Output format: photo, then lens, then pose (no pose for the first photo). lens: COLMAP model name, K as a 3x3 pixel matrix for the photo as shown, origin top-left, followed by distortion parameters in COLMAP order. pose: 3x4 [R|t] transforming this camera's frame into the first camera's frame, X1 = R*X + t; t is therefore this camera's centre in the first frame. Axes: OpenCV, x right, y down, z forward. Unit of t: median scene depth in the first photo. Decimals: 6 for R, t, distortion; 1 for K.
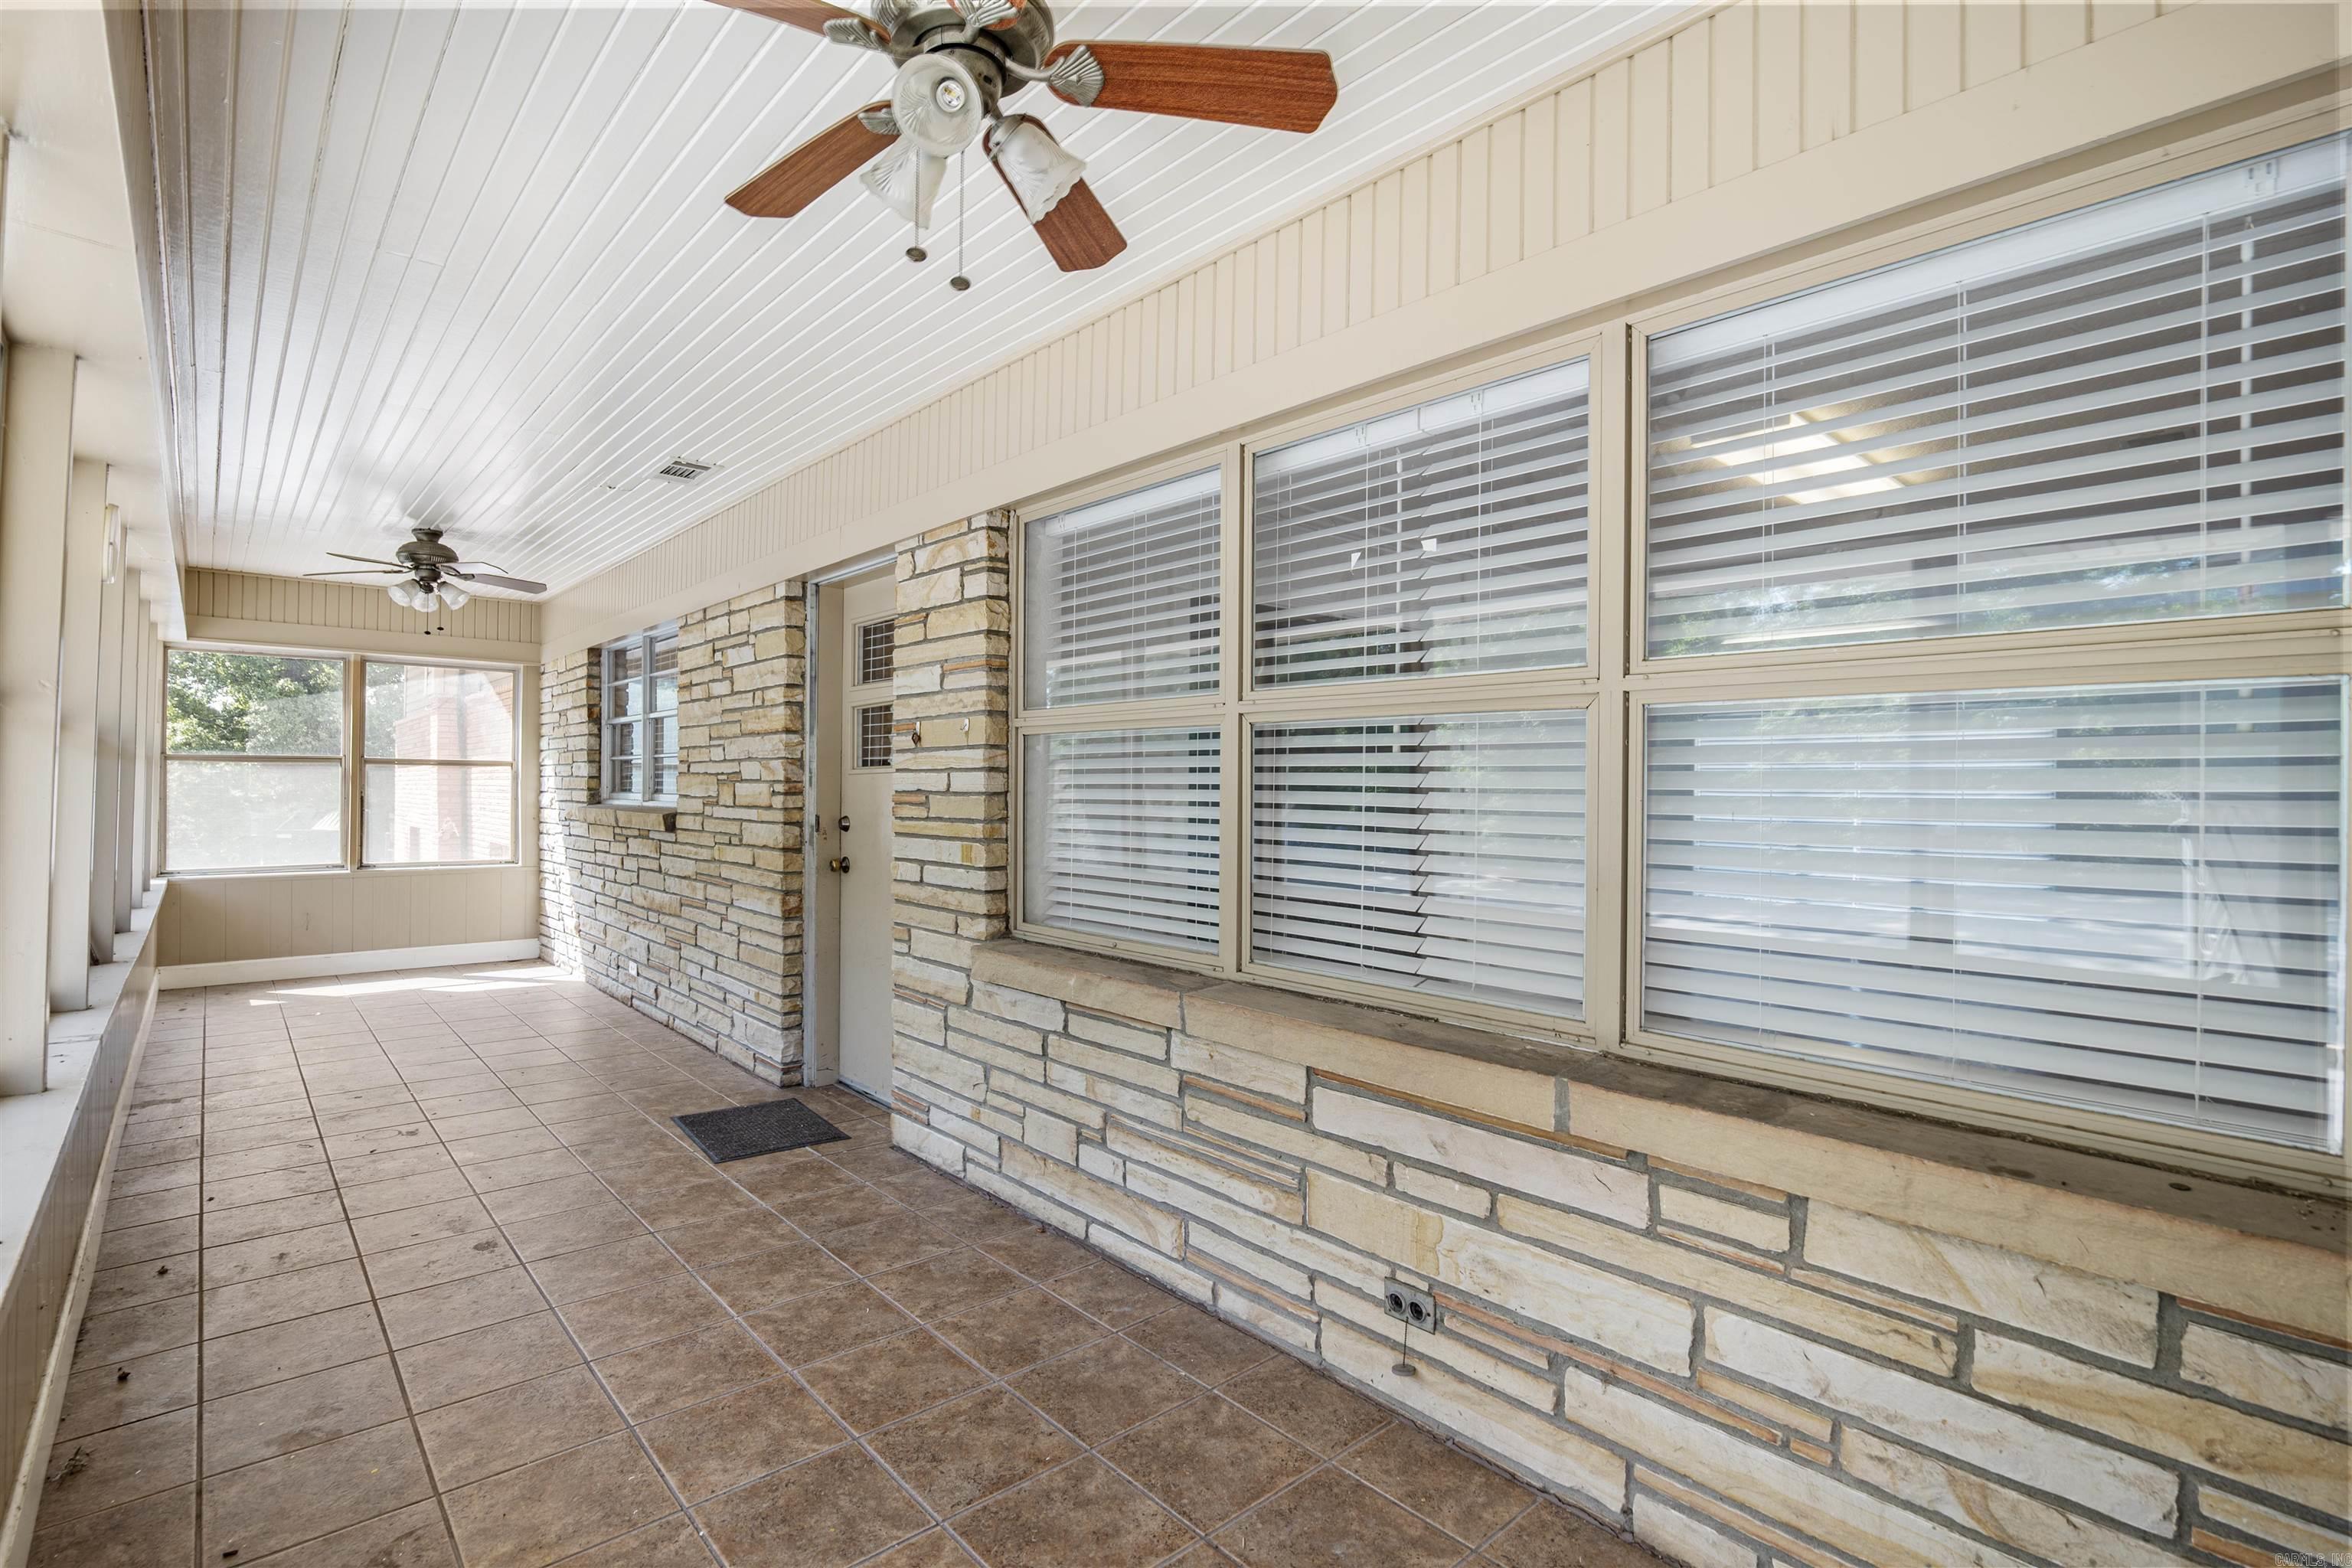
lens RADIAL K [[1094.0, 0, 1176.0], [0, 1094.0, 784.0], [0, 0, 1]] dist [-0.032995, 0.000017]
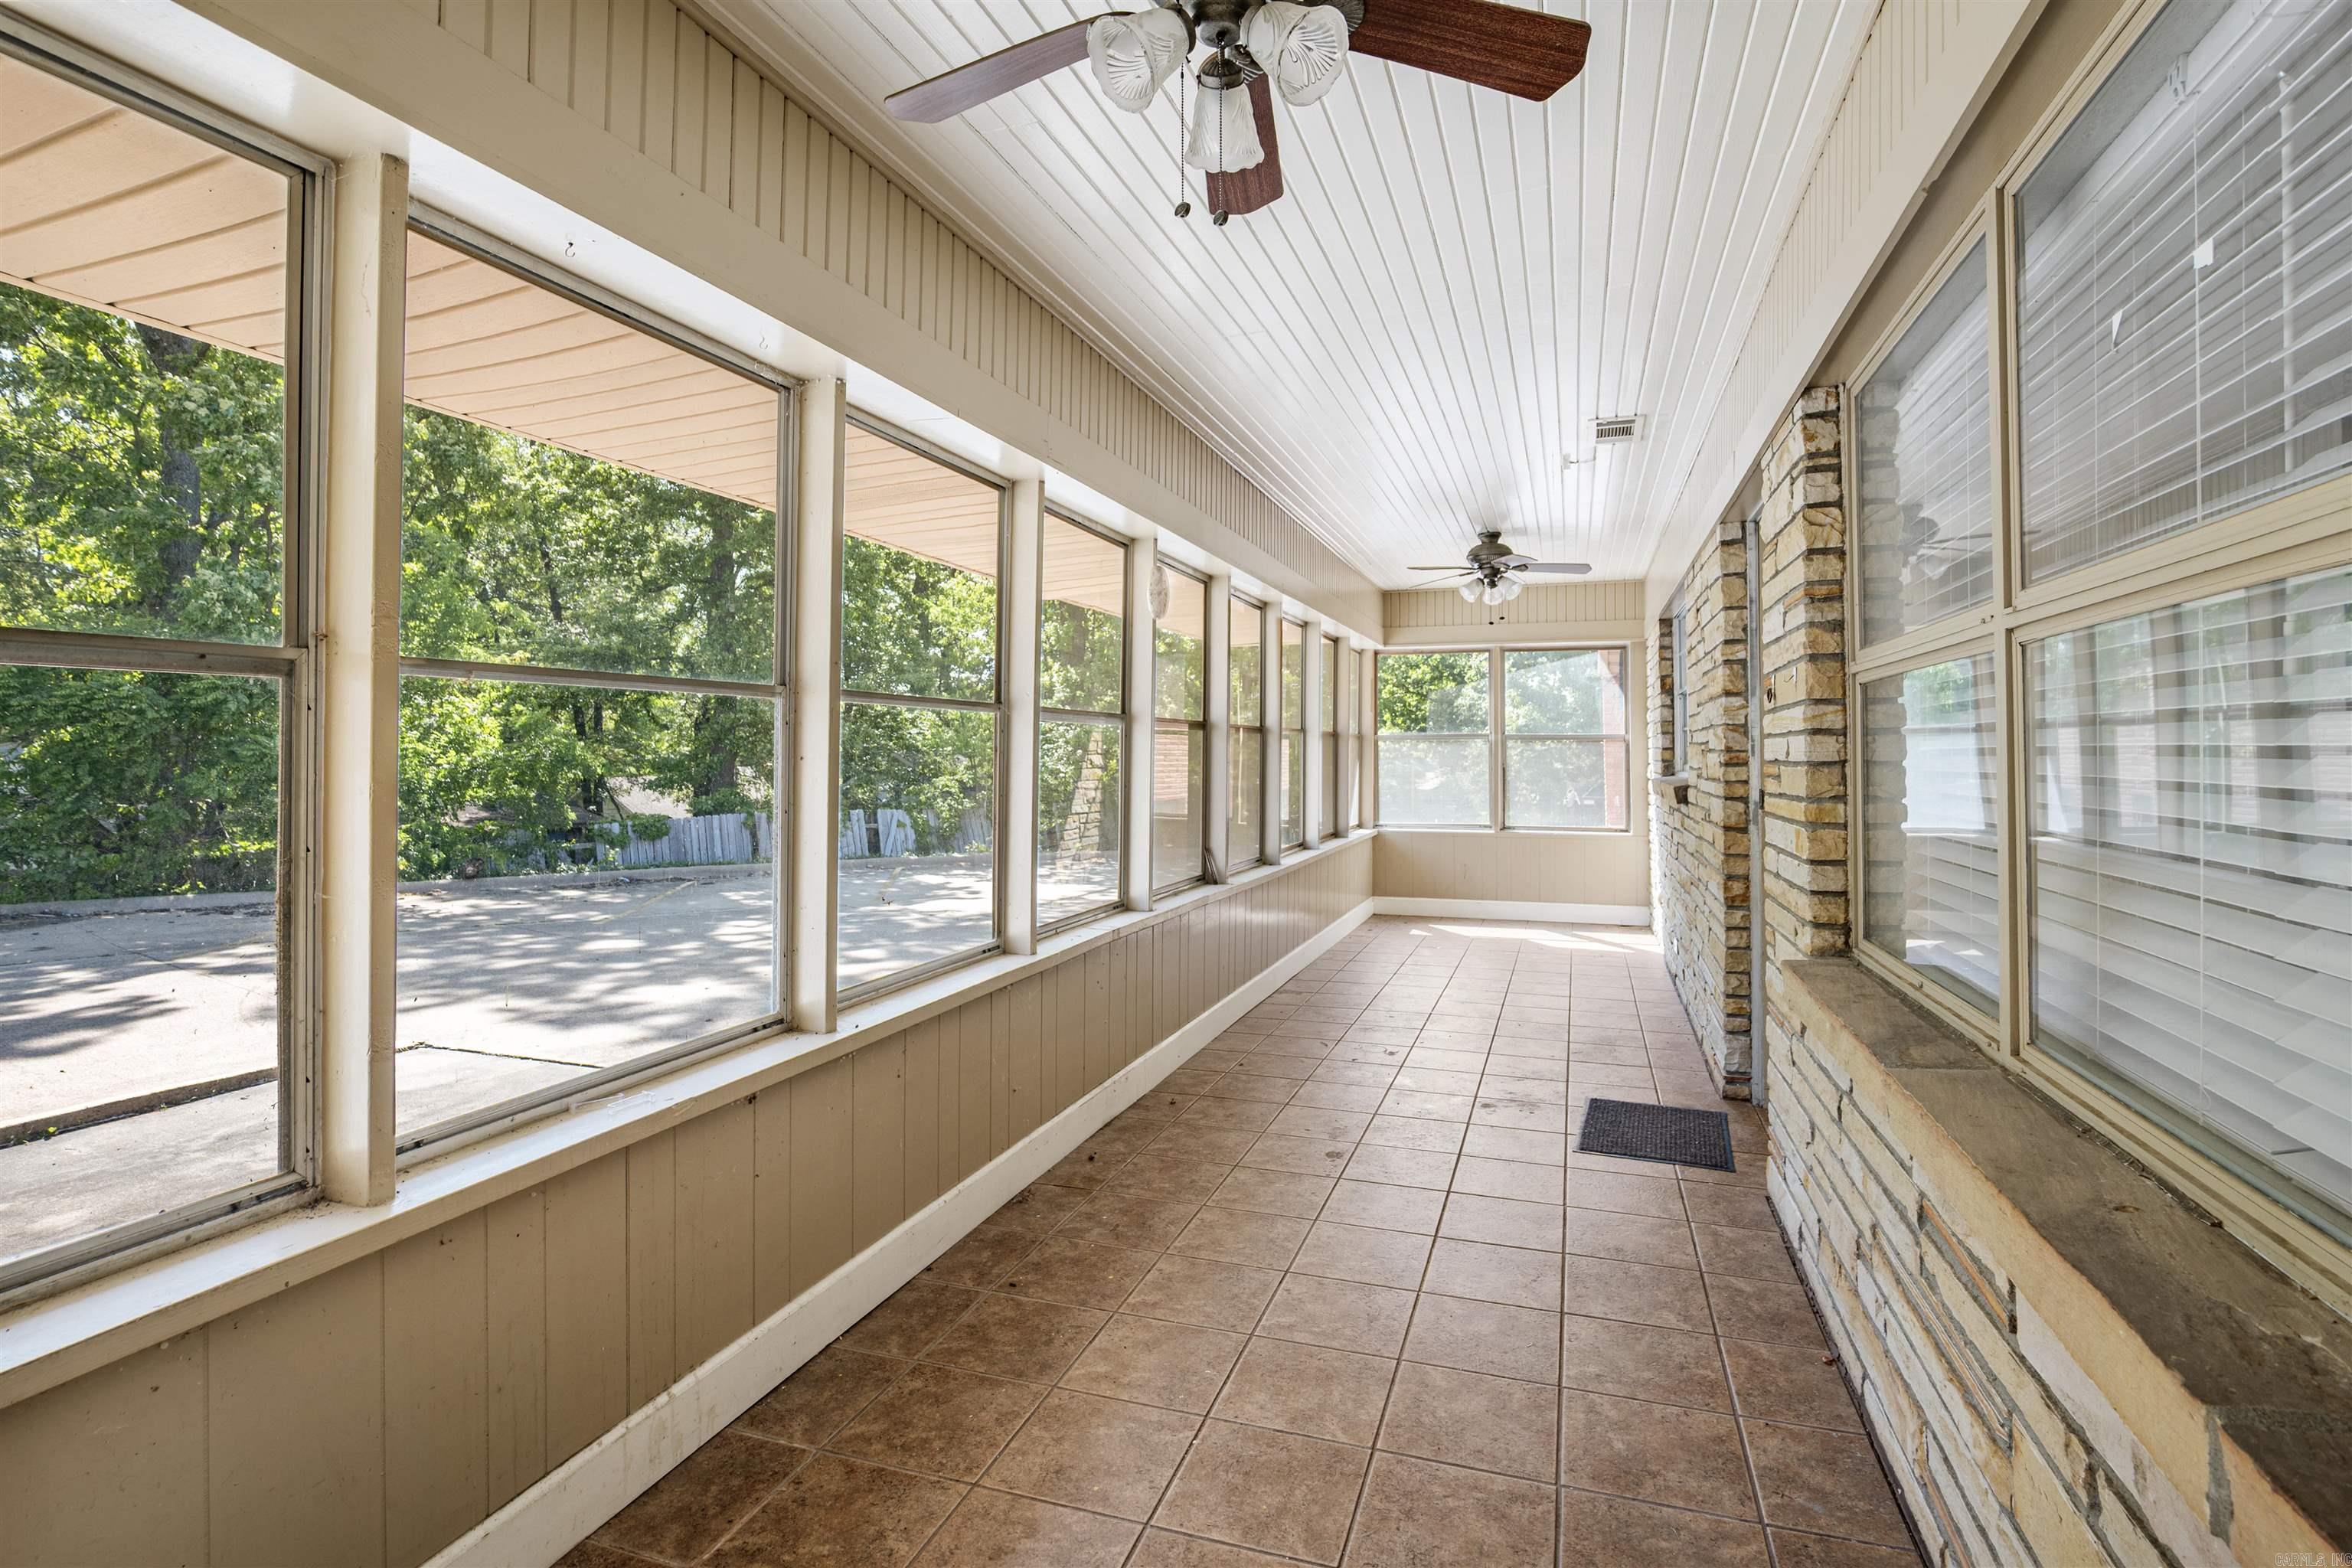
lens RADIAL K [[1123.7, 0, 1179.2], [0, 1123.7, 748.8], [0, 0, 1]] dist [-0.015110, -0.000094]
pose [[0.480798, -0.012871, -0.876737, 0.223256], [0.006598, 0.999917, -0.011061, 0.003115], [0.876807, -0.000467, 0.480843, 0.176192]]
